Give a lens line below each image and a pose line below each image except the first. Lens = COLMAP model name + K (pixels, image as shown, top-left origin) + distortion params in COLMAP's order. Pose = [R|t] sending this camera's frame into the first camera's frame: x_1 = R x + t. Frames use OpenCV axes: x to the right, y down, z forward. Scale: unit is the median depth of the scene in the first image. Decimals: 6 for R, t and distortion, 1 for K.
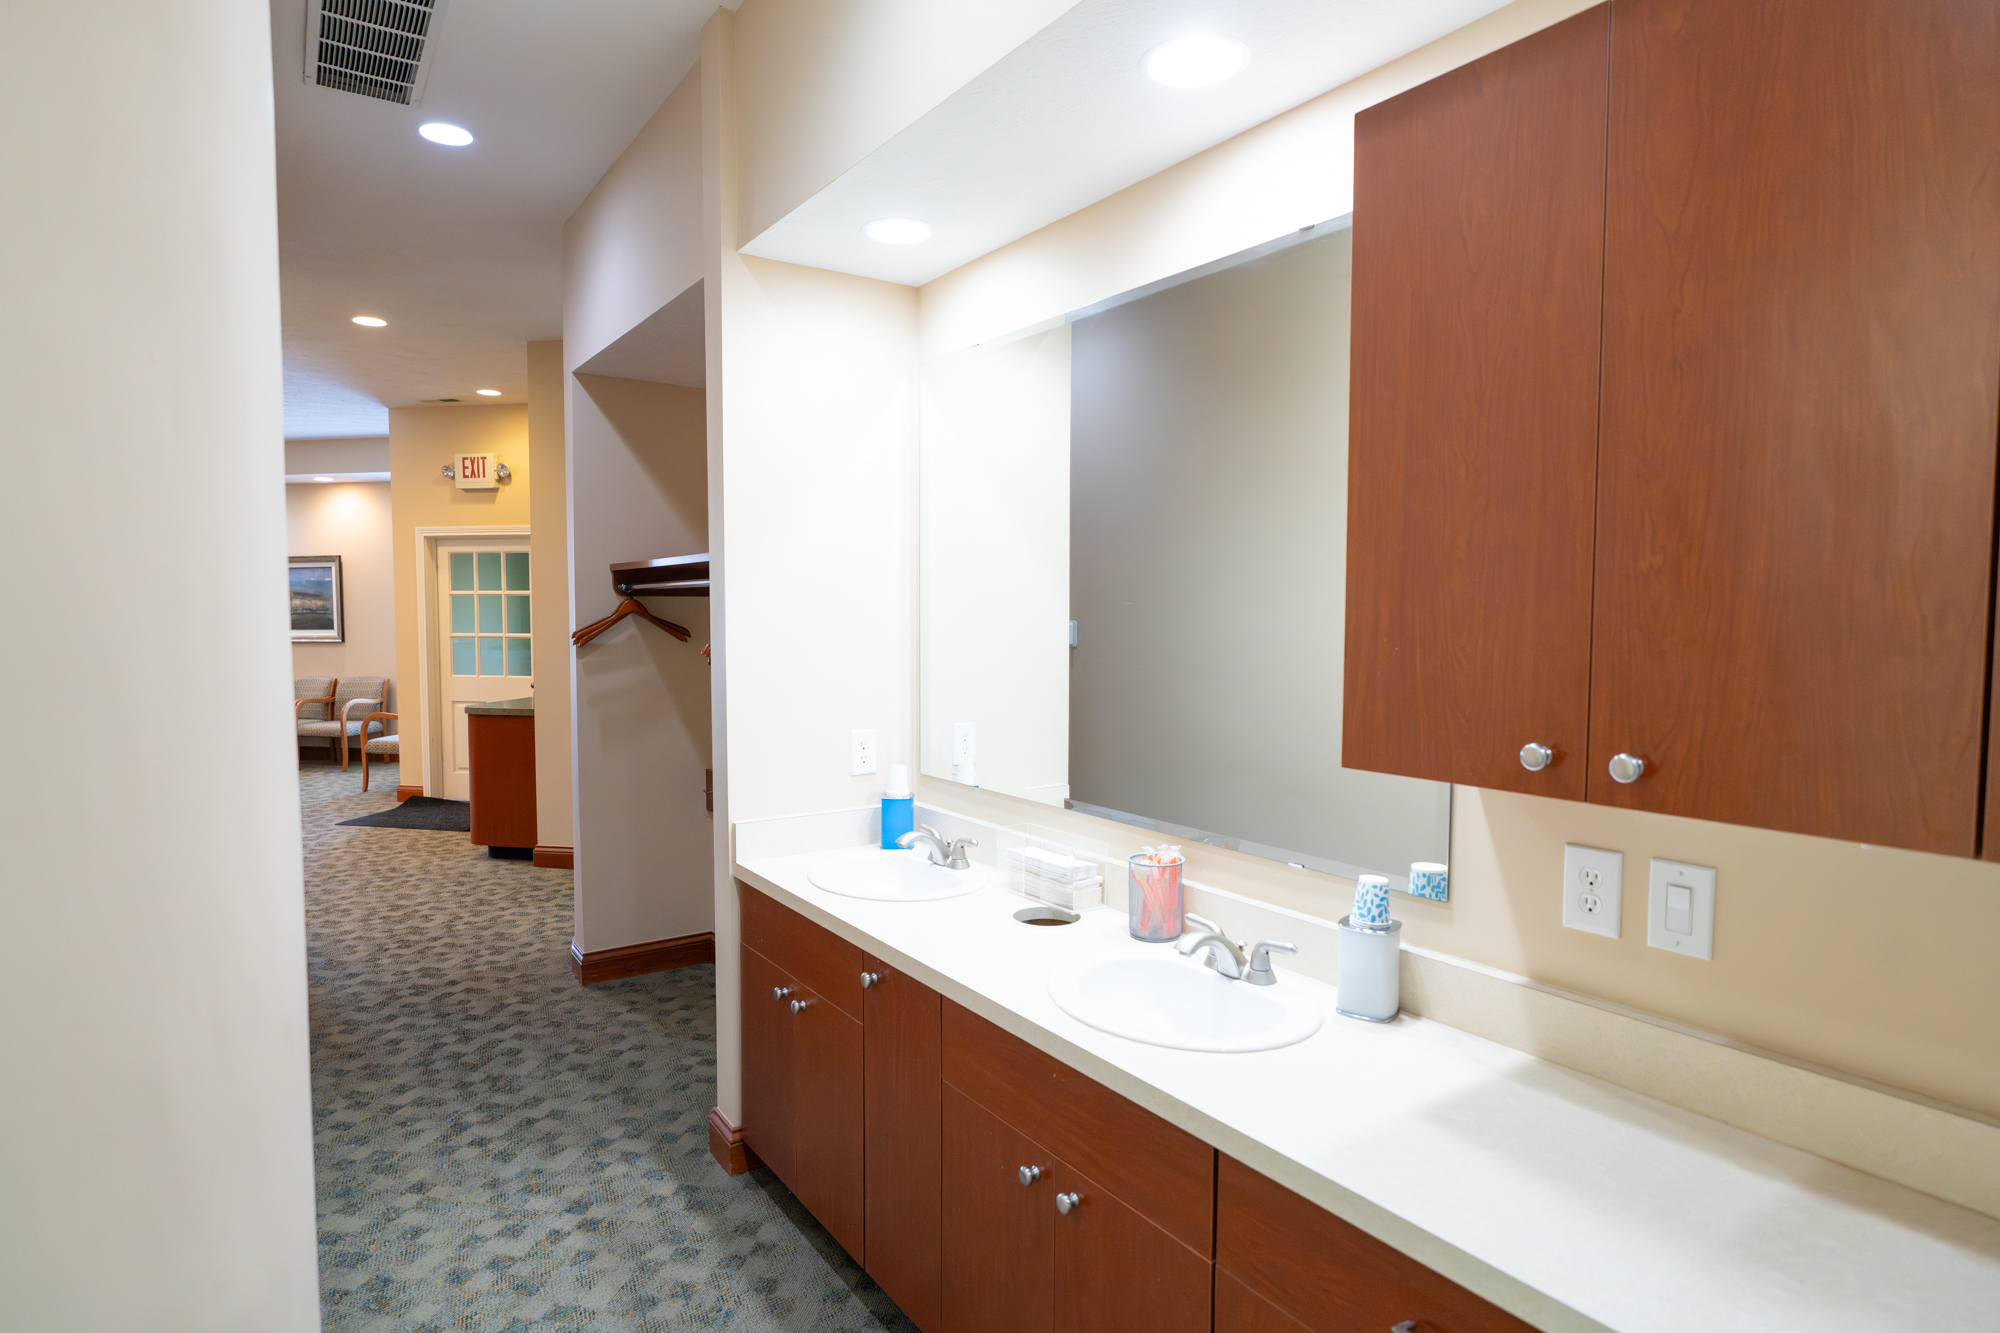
lens RADIAL K [[1081.4, 0, 998.7], [0, 1081.4, 709.1], [0, 0, 1]] dist [-0.000033, -0.000004]
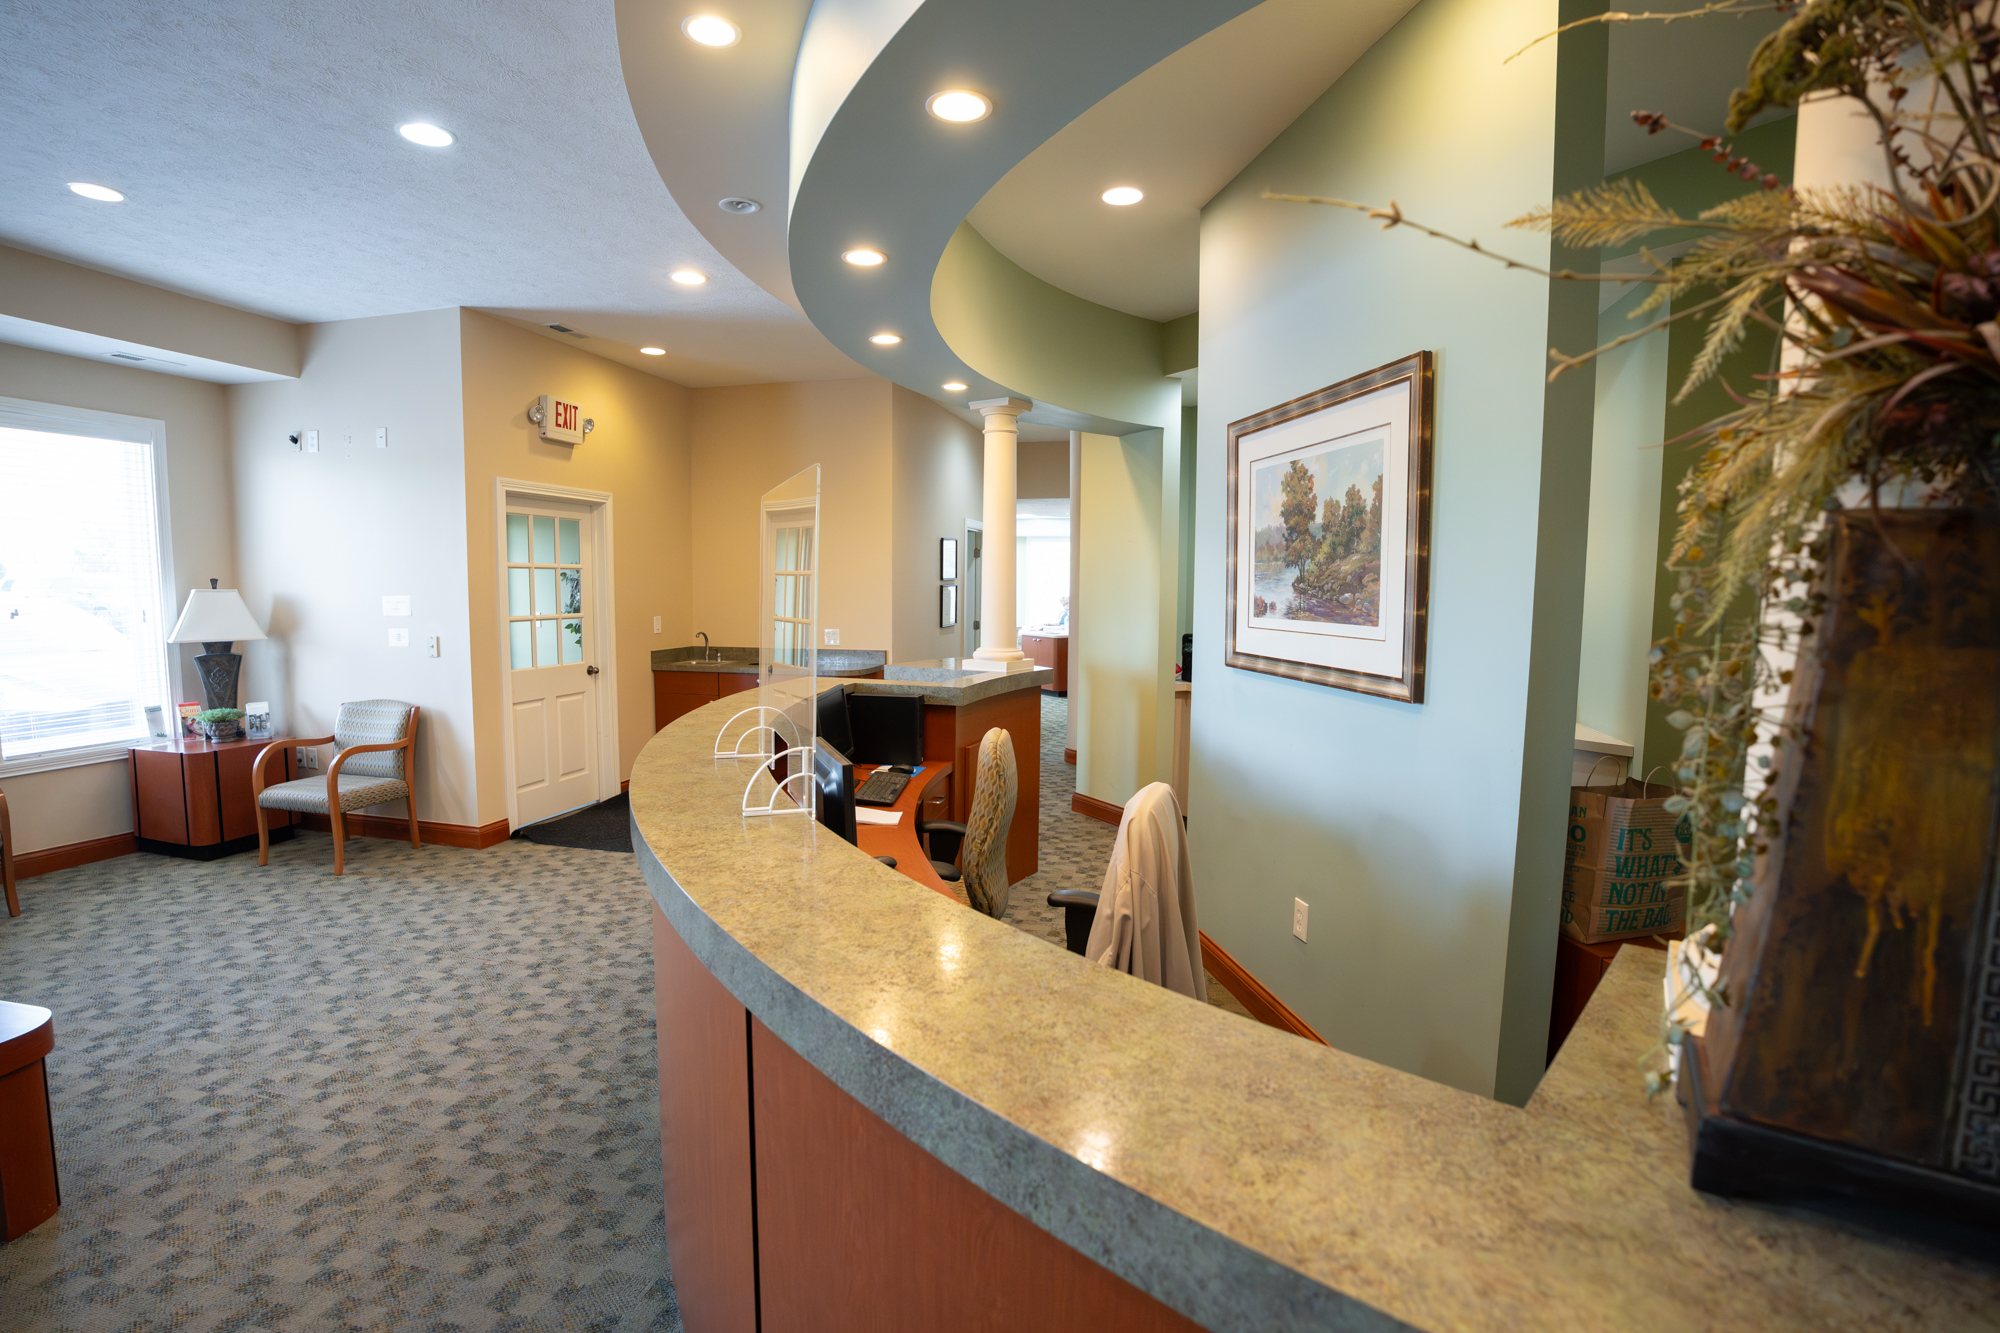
lens RADIAL K [[939.4, 0, 967.2], [0, 939.4, 667.2], [0, 0, 1]] dist [-0.072603, 0.022212]
pose [[0.073571, -0.093696, 0.992879, -0.921145], [0.083561, 0.992655, 0.087484, -0.052311], [-0.993783, 0.076529, 0.080860, 0.503739]]
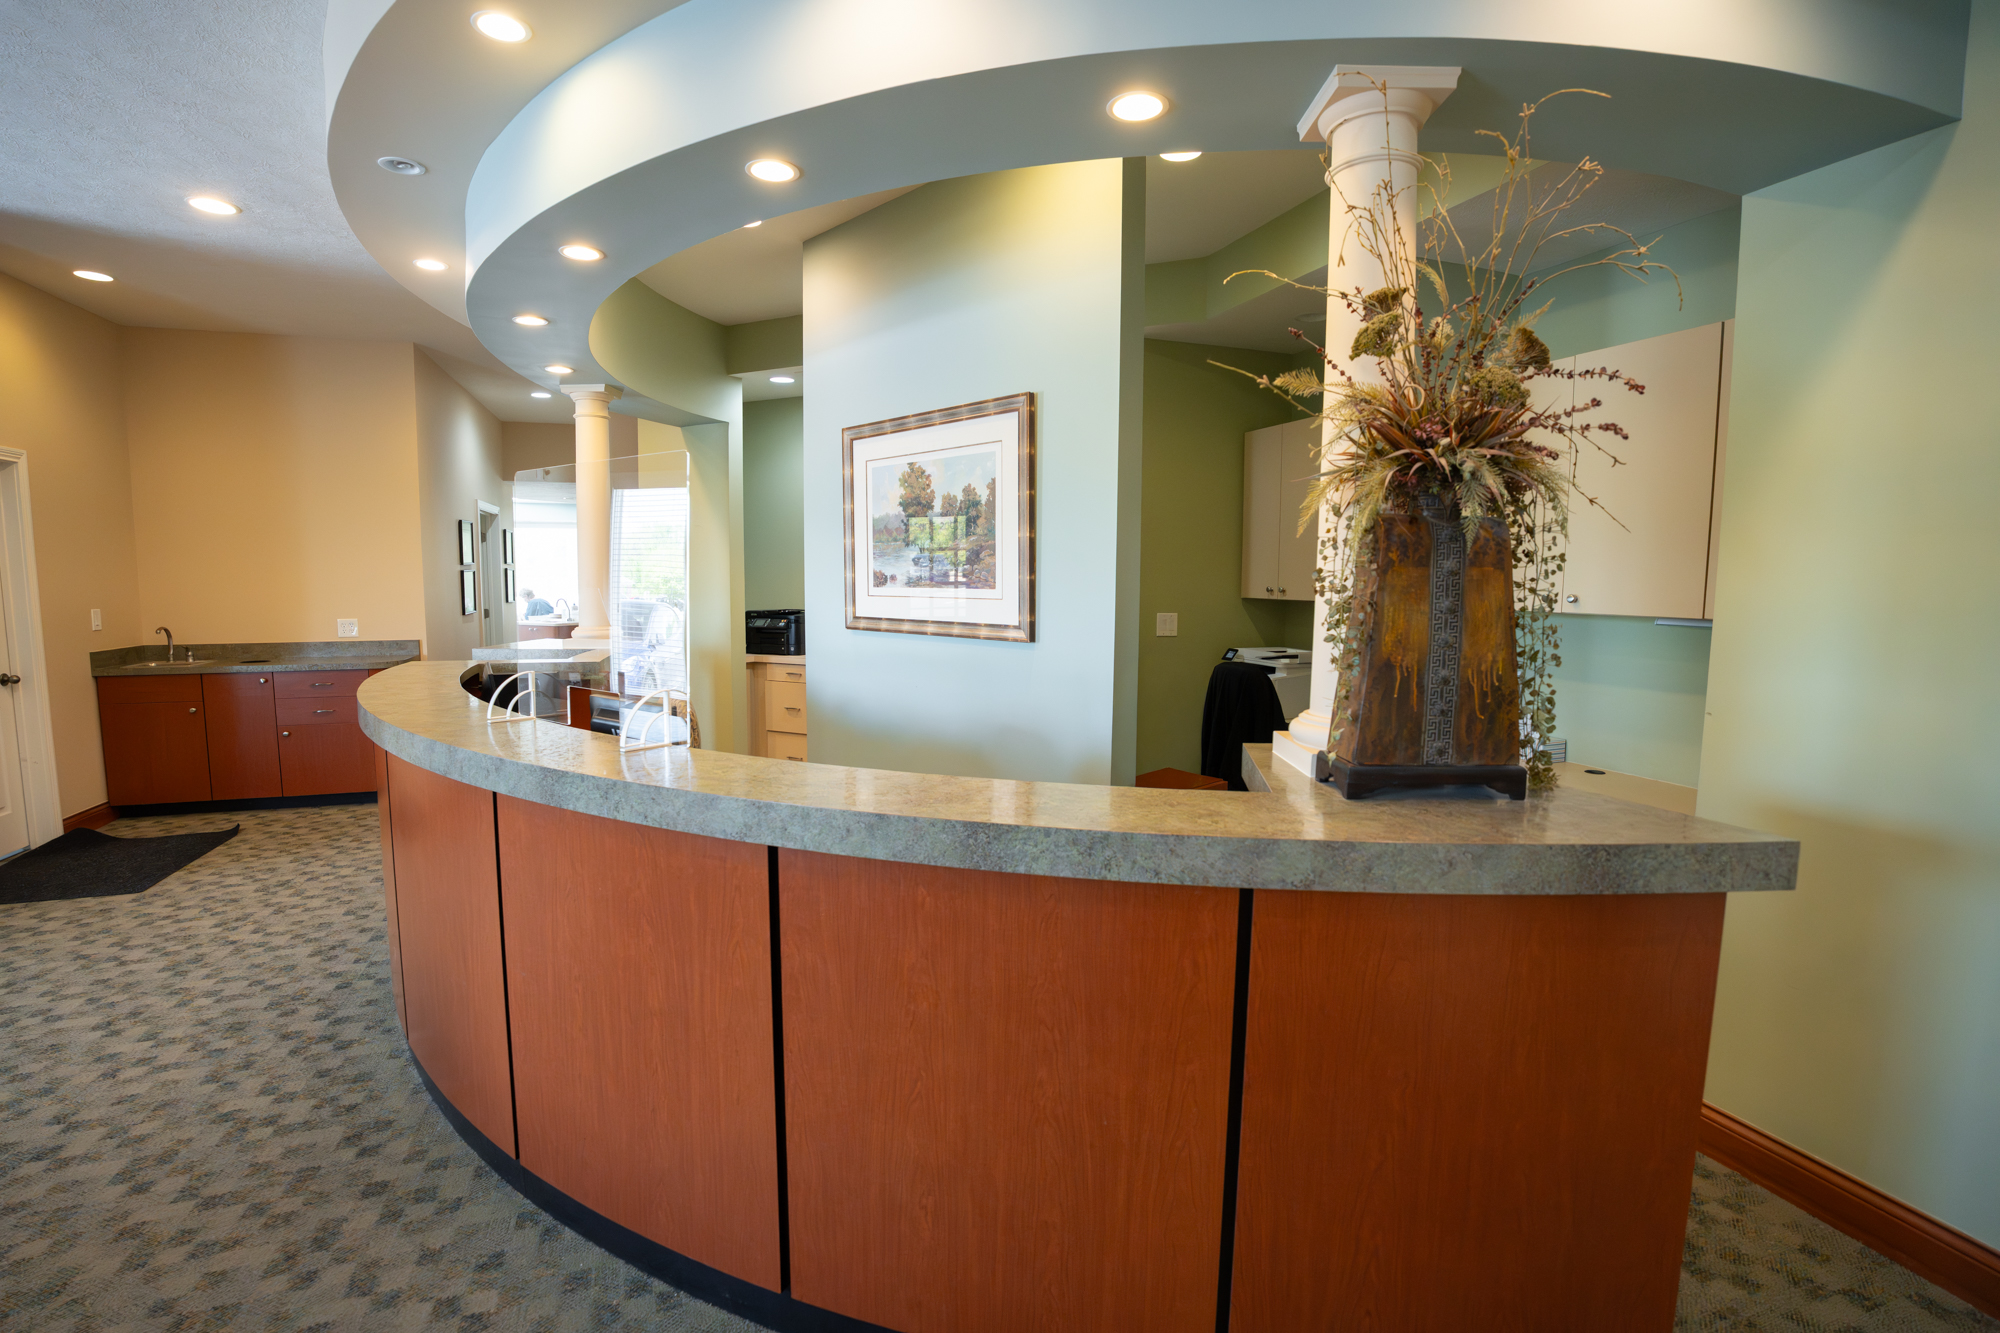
lens RADIAL K [[939.4, 0, 967.2], [0, 939.4, 667.2], [0, 0, 1]] dist [-0.072603, 0.022212]
pose [[-0.488449, -0.093120, 0.867609, -0.960149], [0.070664, 0.986803, 0.145696, -0.054740], [-0.869726, 0.132474, -0.475423, 0.587943]]
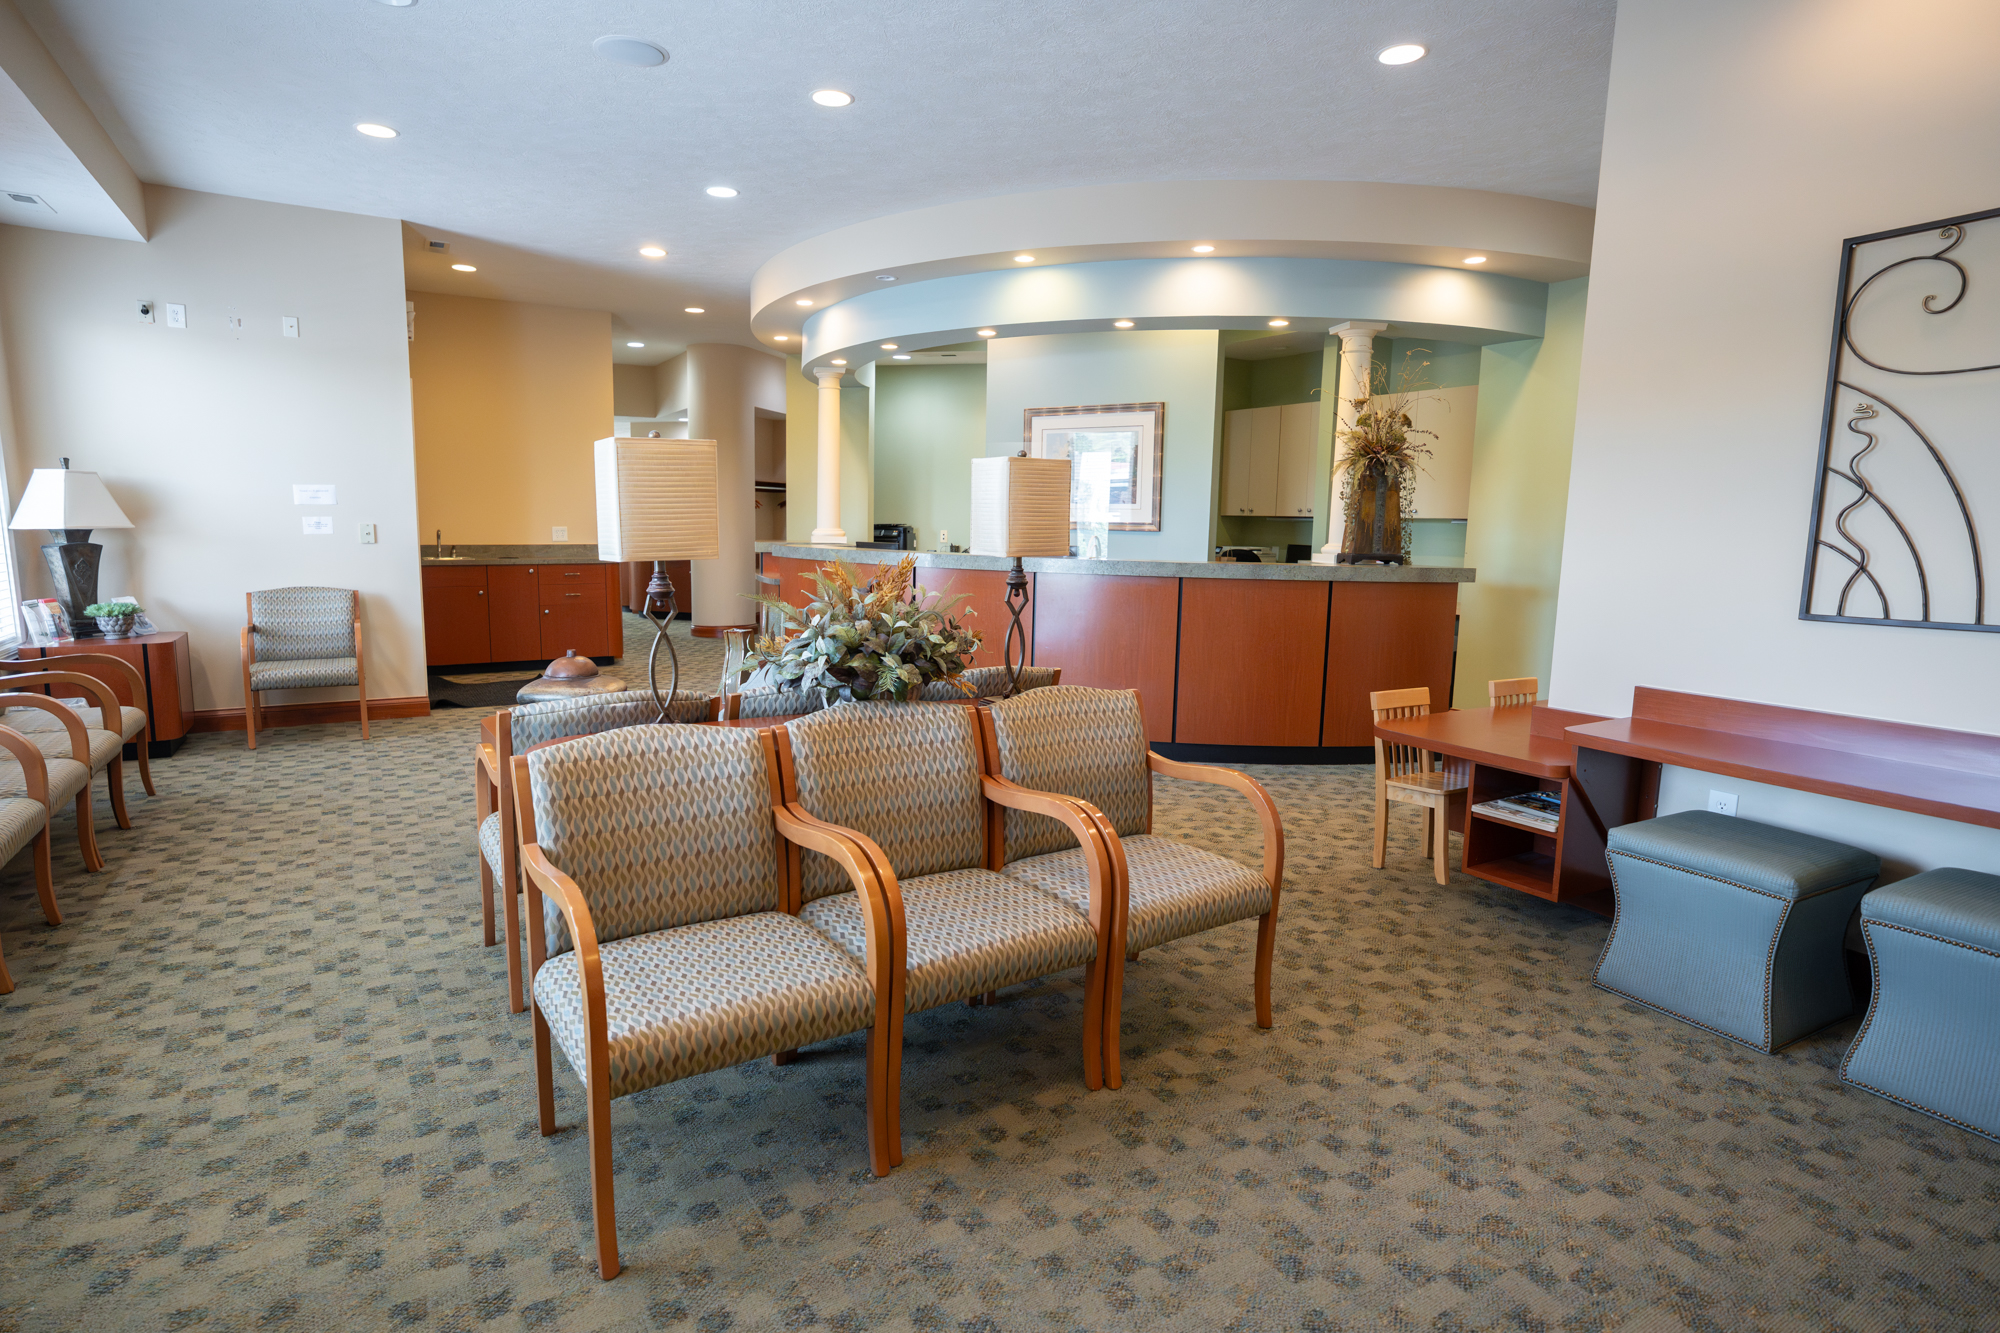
lens RADIAL K [[1059.4, 0, 1000.0], [0, 1059.4, 666.5], [0, 0, 1]] dist [-0.045309, 0.034424]
pose [[-0.667564, -0.121248, 0.734614, -1.150030], [0.046587, 0.977916, 0.203741, -0.075355], [-0.743093, 0.170233, -0.647173, 0.968742]]
